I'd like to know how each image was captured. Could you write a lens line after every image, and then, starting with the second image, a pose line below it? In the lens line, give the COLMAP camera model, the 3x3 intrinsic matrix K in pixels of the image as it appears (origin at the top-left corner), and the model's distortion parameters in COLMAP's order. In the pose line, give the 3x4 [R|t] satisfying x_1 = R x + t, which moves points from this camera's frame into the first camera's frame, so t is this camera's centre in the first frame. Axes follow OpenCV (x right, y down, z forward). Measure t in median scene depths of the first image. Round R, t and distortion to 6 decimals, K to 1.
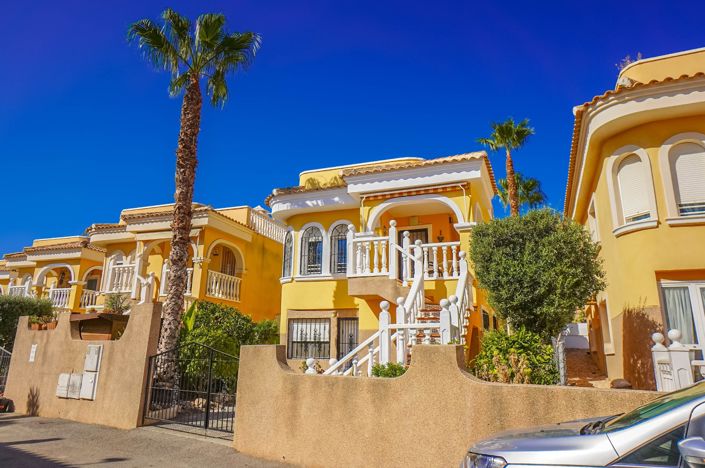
lens RADIAL K [[492.4, 0, 352.5], [0, 492.4, 234.0], [0, 0, 1]] dist [-0.003126, -0.001481]
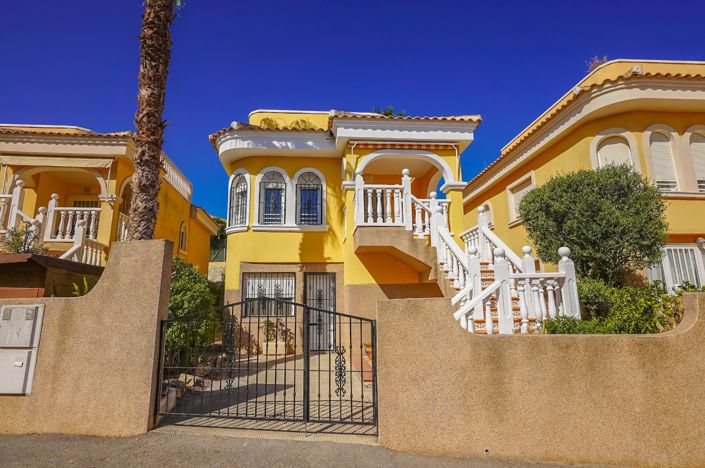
lens RADIAL K [[405.0, 0, 352.5], [0, 405.0, 234.0], [0, 0, 1]] dist [-0.017157, 0.002658]
pose [[0.891399, 0.059029, 0.449358, -0.314402], [-0.083002, 0.995975, 0.033820, 0.070009], [-0.445553, -0.067445, 0.892711, 0.305735]]
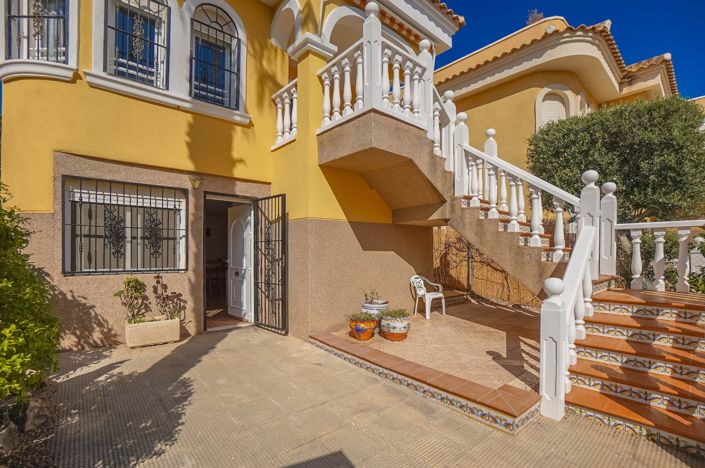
lens RADIAL K [[315.6, 0, 351.1], [0, 315.6, 256.0], [0, 0, 1]] dist [-0.035389, -0.000018]
pose [[0.464749, -0.034131, 0.884785, -0.264800], [-0.209698, 0.966587, 0.147435, 0.166870], [-0.860253, -0.254058, 0.442063, 0.758314]]
